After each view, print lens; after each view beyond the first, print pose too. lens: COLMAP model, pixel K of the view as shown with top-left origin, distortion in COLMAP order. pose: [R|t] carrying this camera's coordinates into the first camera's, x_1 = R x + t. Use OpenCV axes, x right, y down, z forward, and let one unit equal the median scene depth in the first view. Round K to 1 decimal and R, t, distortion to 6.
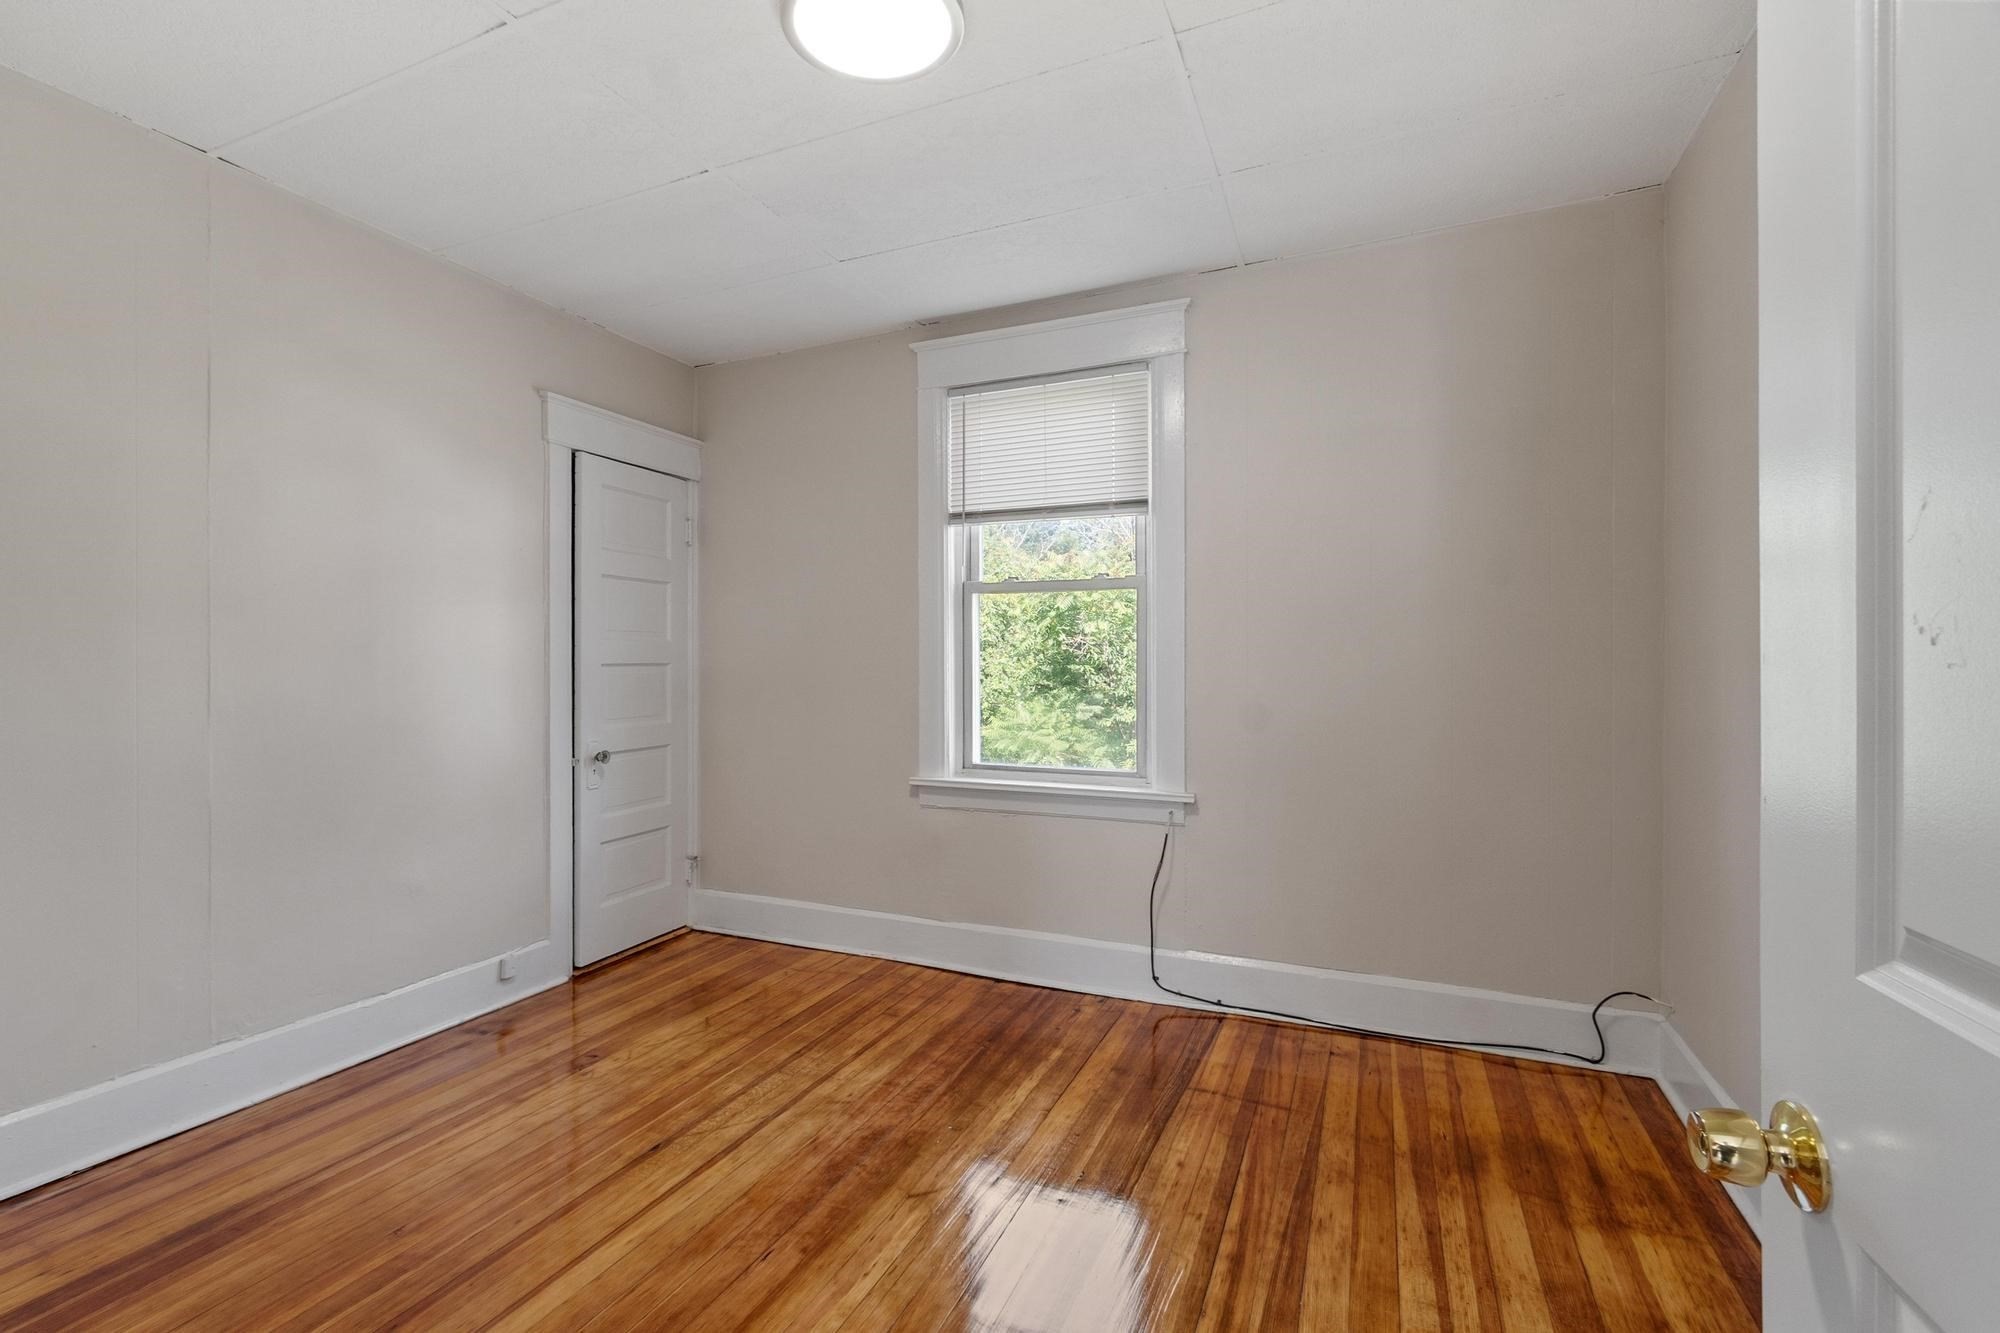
lens RADIAL K [[908.4, 0, 960.2], [0, 908.4, 666.3], [0, 0, 1]] dist [-0.000181, -0.000304]
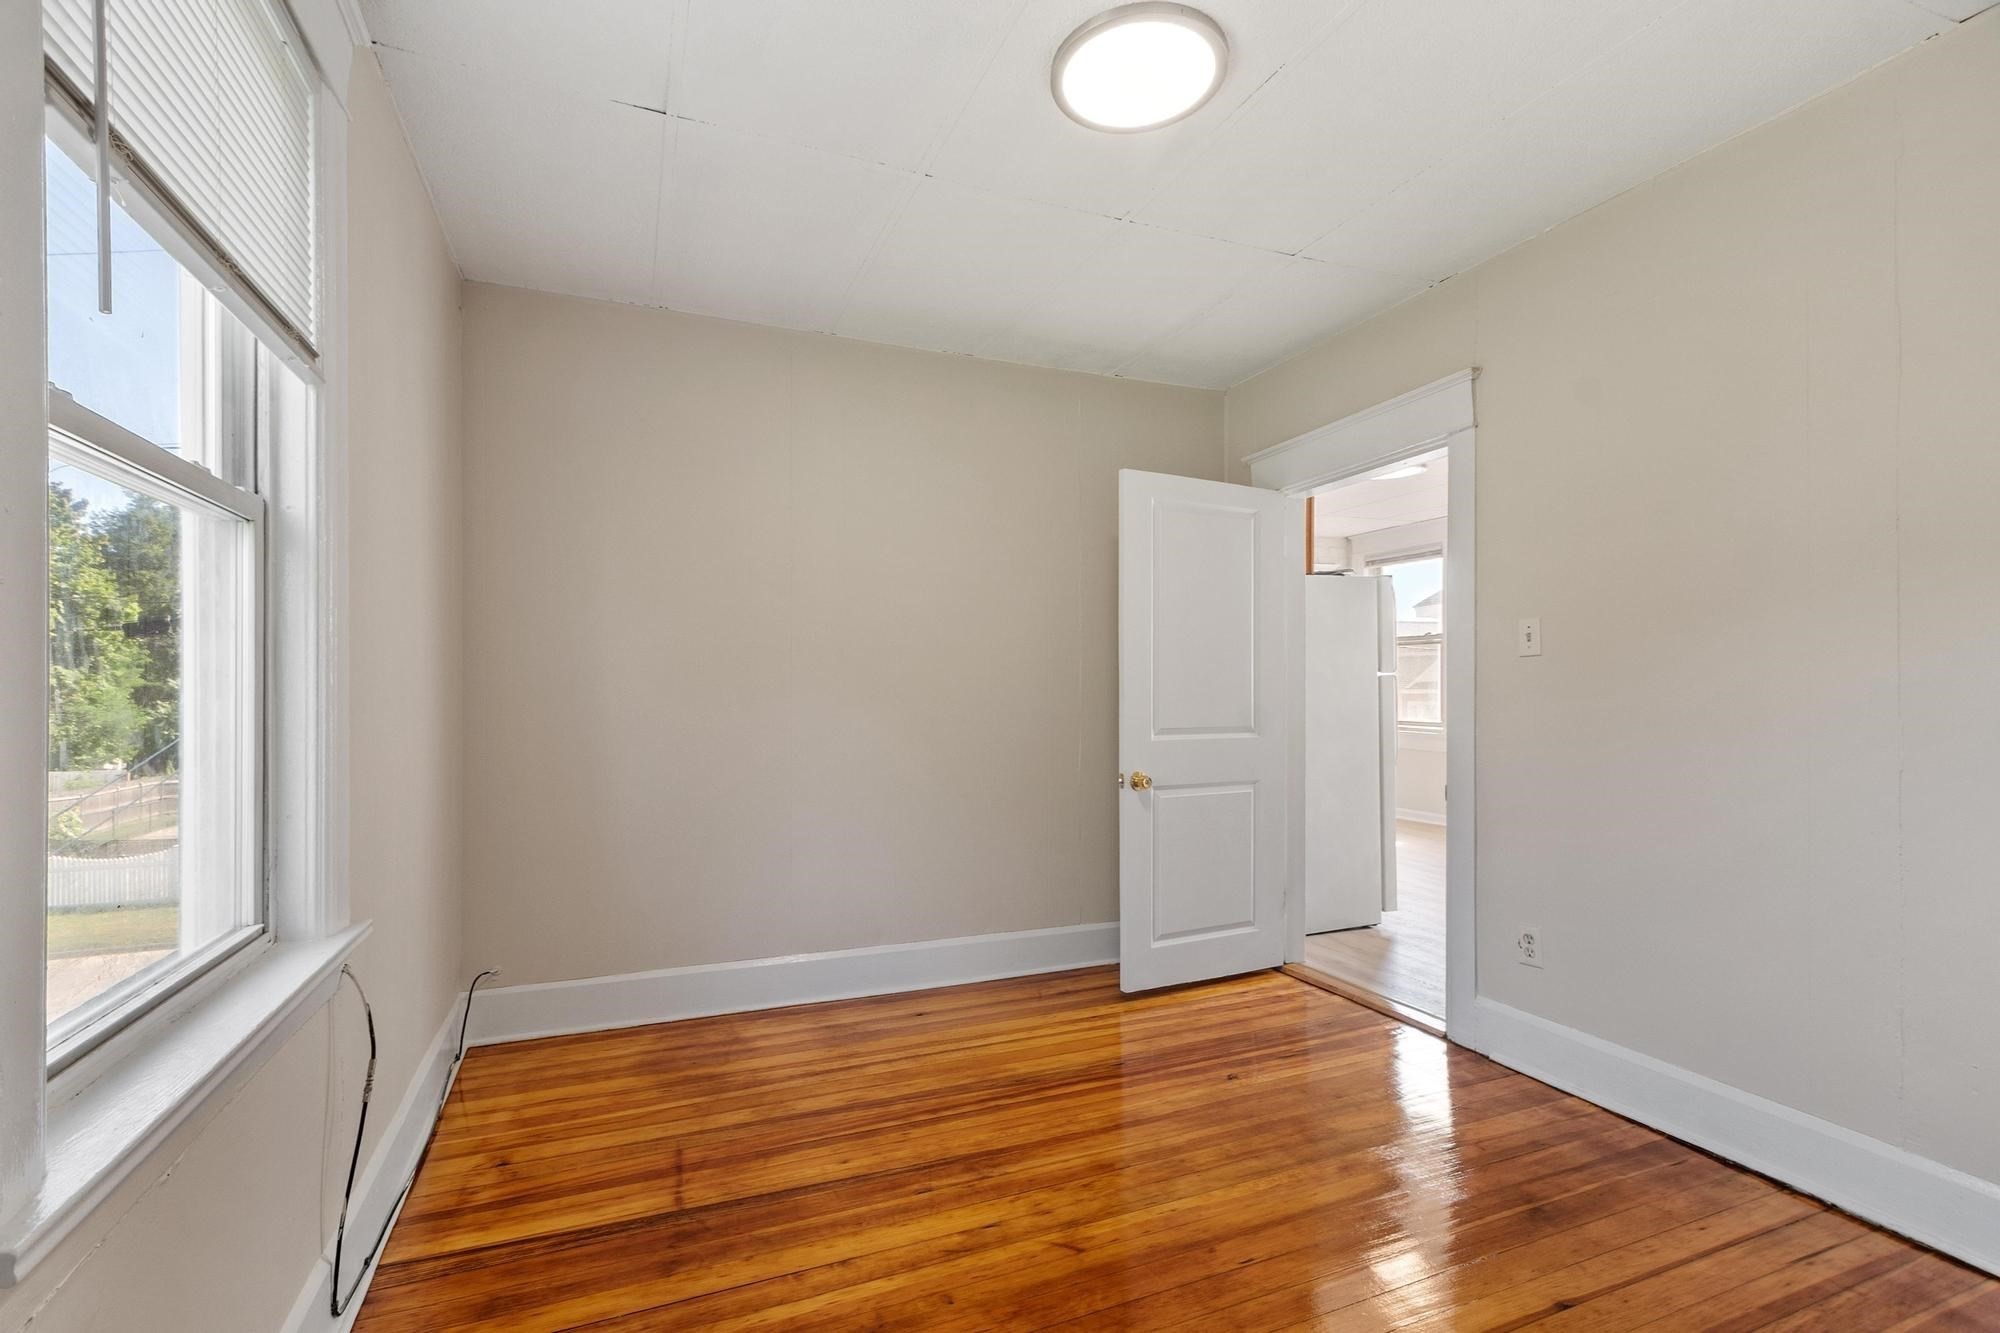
lens RADIAL K [[872.9, 0, 971.1], [0, 872.9, 707.8], [0, 0, 1]] dist [0.002756, 0.000416]
pose [[-0.726101, -0.014685, 0.687432, -0.489089], [0.004876, 0.999637, 0.026504, -0.006331], [-0.687571, 0.022596, -0.725765, 1.426178]]
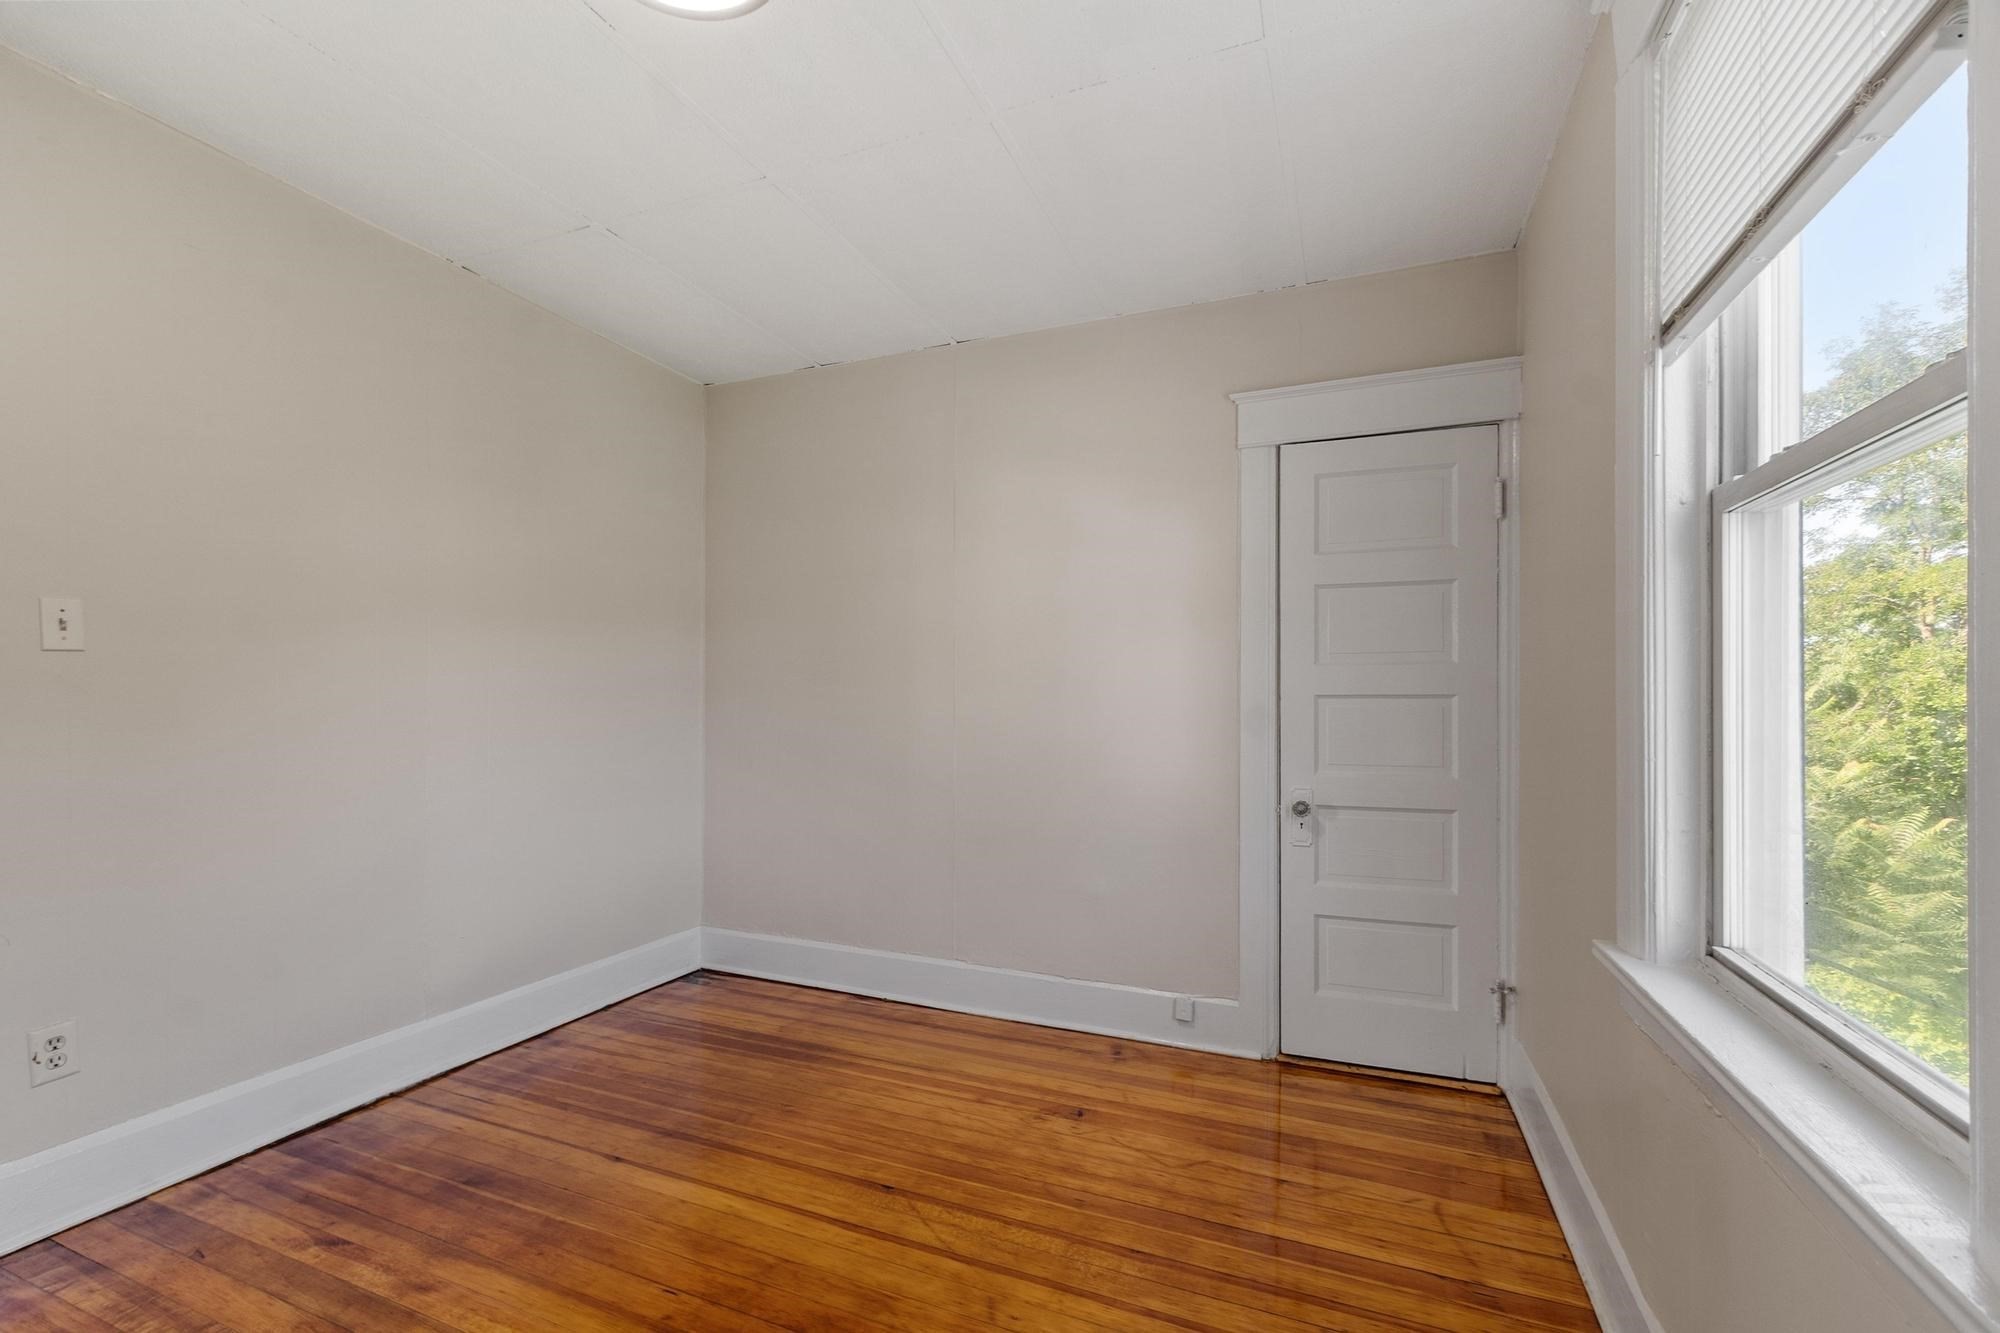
lens RADIAL K [[872.9, 0, 971.1], [0, 872.9, 707.8], [0, 0, 1]] dist [0.002756, 0.000416]
pose [[0.019594, 0.011731, -0.999739, 0.548061], [-0.004427, 0.999922, 0.011646, 0.000012], [0.999798, 0.004198, 0.019644, 0.970049]]
